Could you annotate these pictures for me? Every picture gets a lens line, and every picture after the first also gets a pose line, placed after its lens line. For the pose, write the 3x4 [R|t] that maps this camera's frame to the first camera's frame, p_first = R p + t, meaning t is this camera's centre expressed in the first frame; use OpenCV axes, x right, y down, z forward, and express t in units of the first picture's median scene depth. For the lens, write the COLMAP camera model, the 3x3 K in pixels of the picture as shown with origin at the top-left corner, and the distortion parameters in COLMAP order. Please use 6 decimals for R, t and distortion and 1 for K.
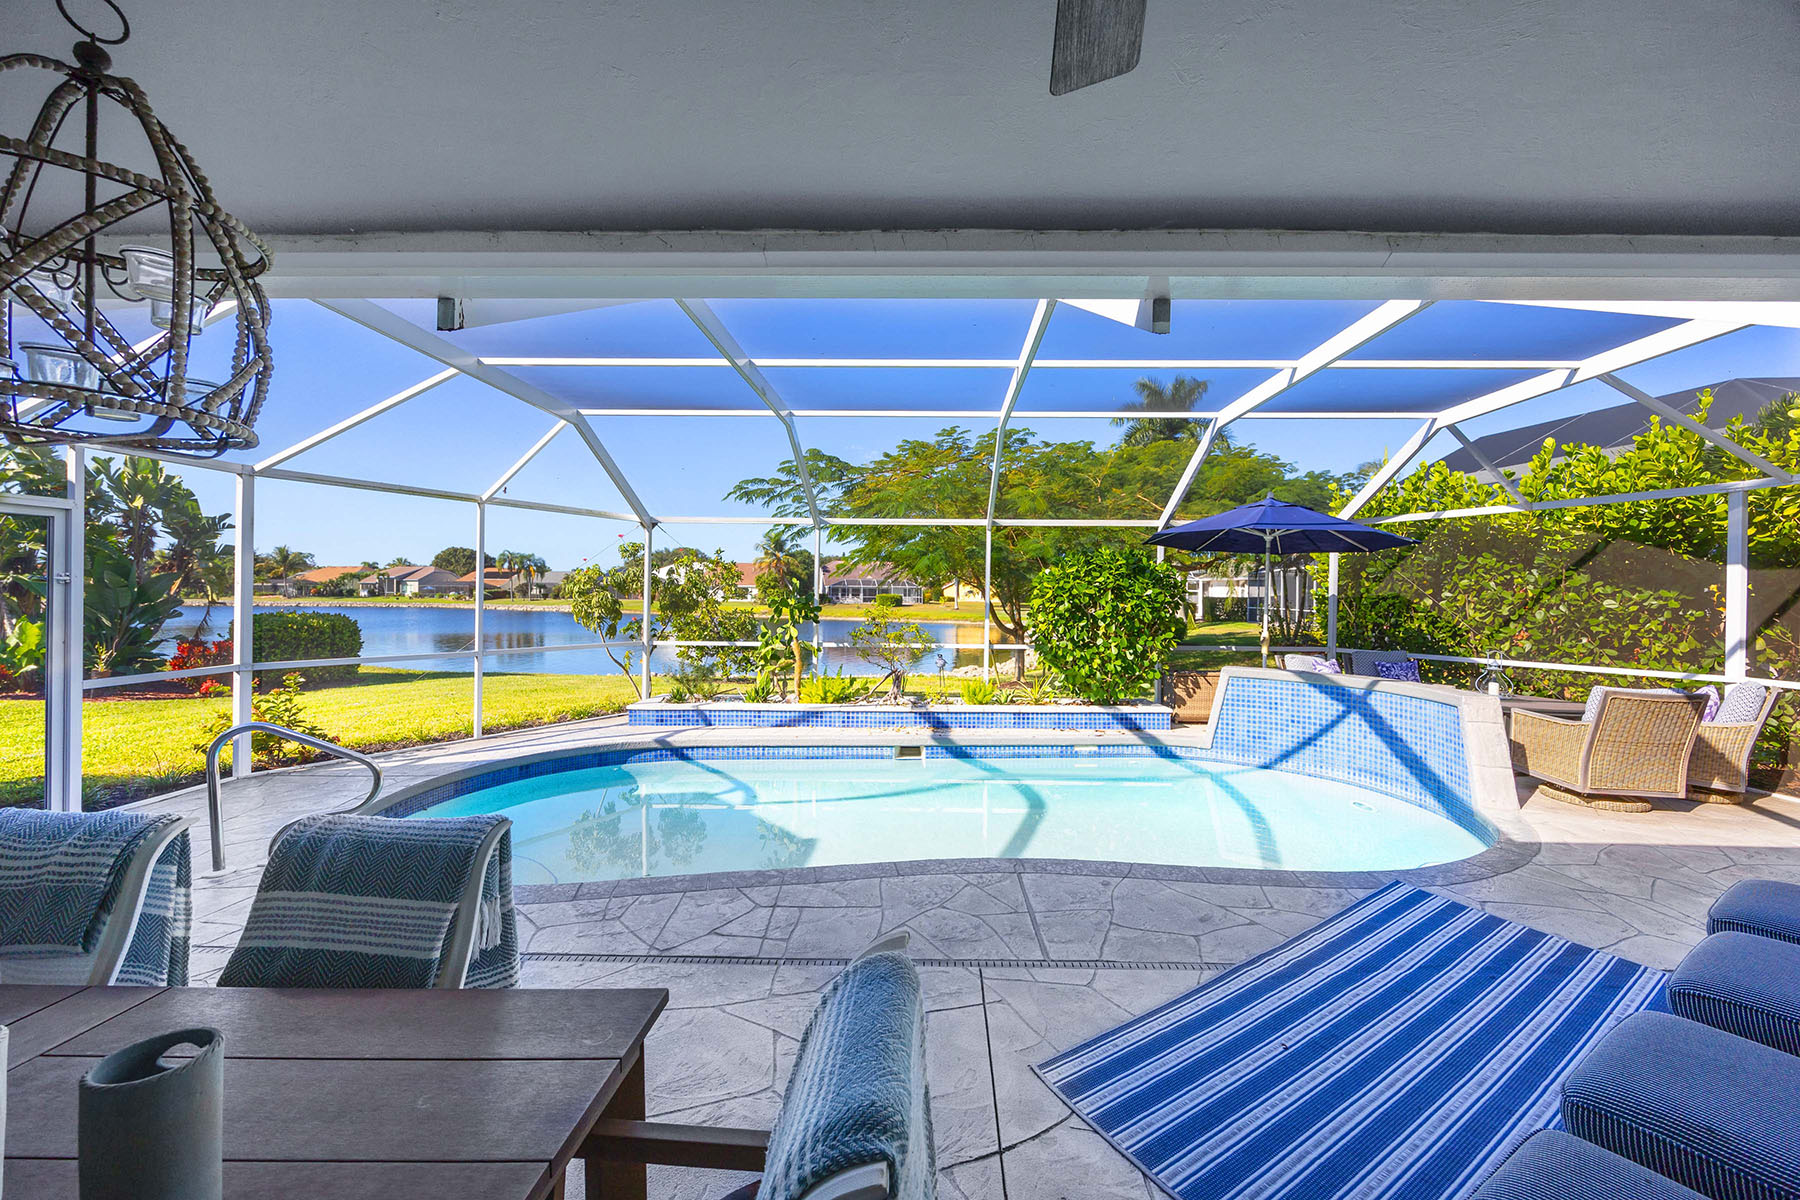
lens RADIAL K [[697.9, 0, 938.5], [0, 697.9, 596.3], [0, 0, 1]] dist [-0.010420, 0.000279]
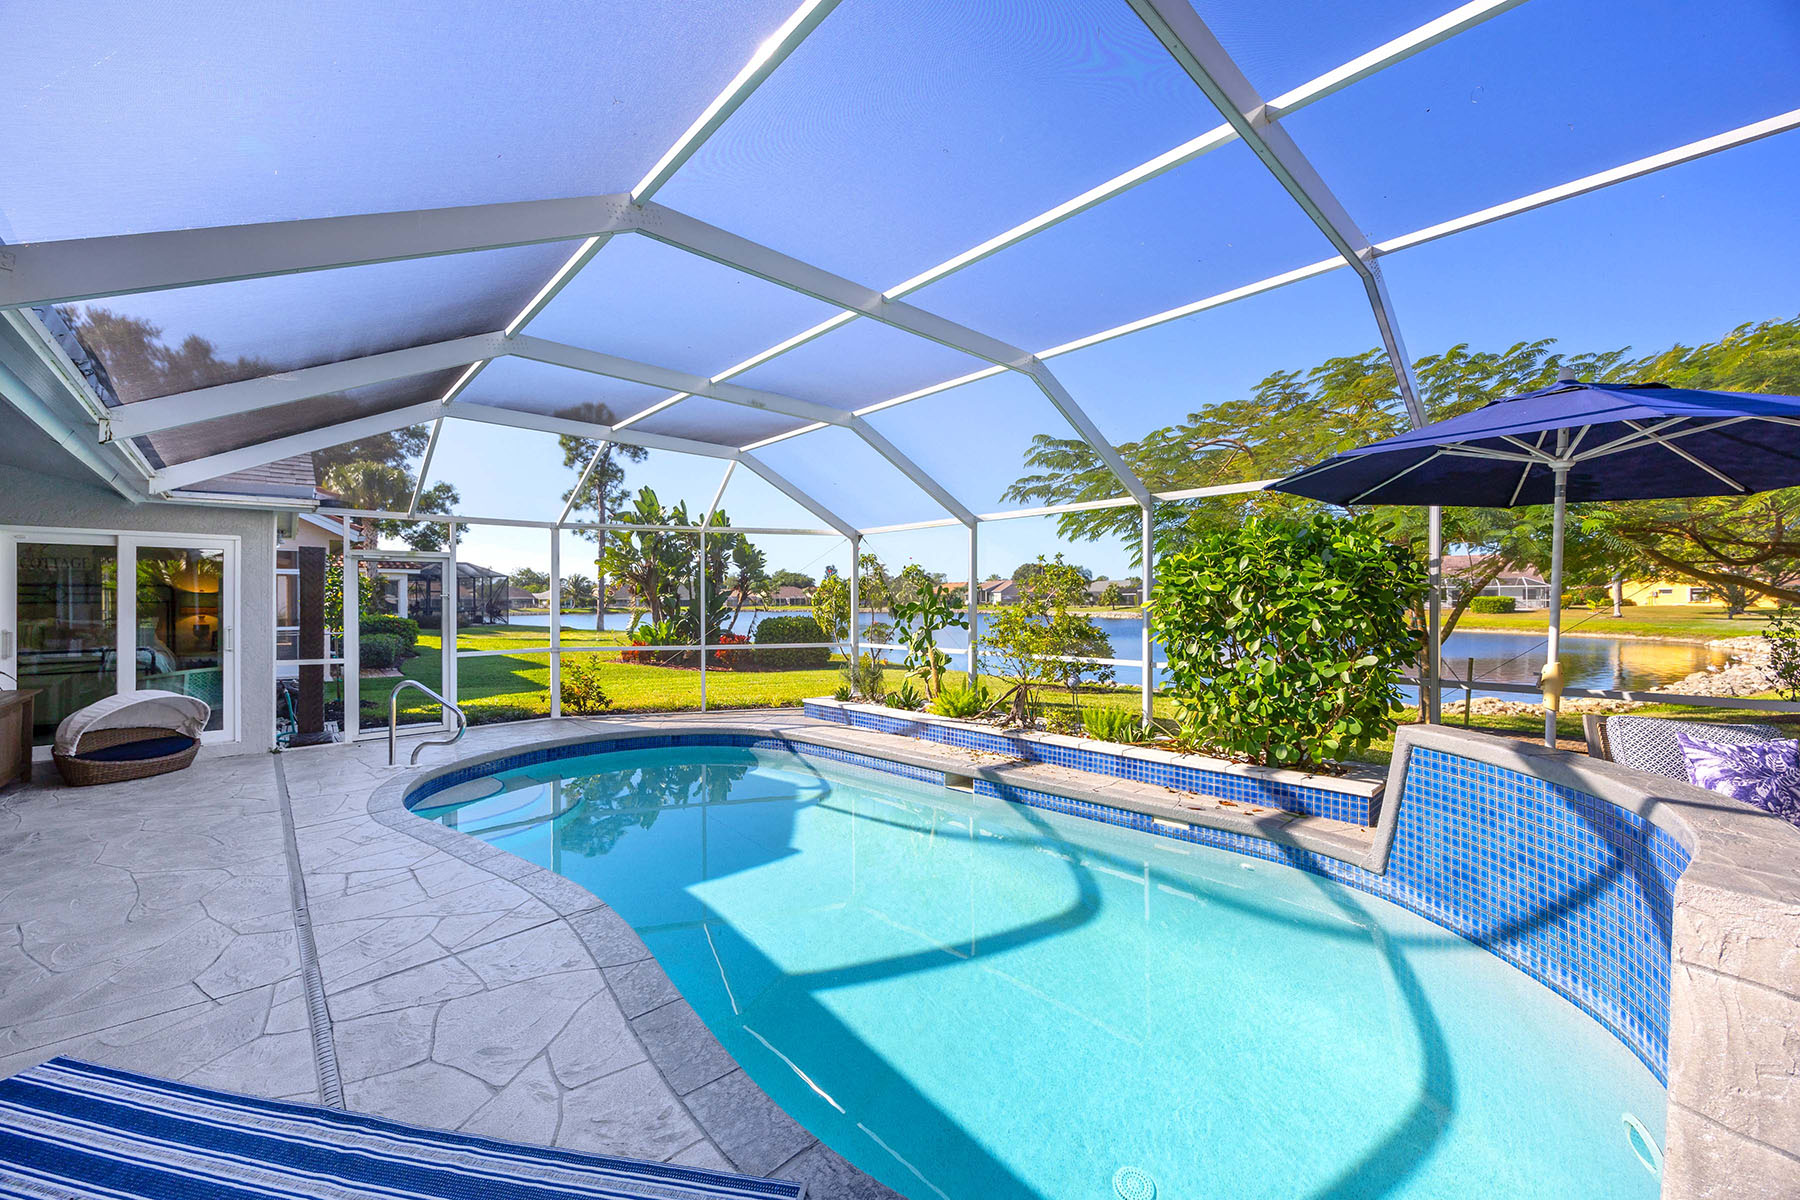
lens RADIAL K [[692.7, 0, 900.8], [0, 692.7, 589.2], [0, 0, 1]] dist [-0.004518, 0.000190]
pose [[0.685565, -0.024914, -0.727585, 0.528830], [0.010642, 0.999650, -0.024203, 0.008195], [0.727933, 0.008849, 0.685591, 0.364557]]
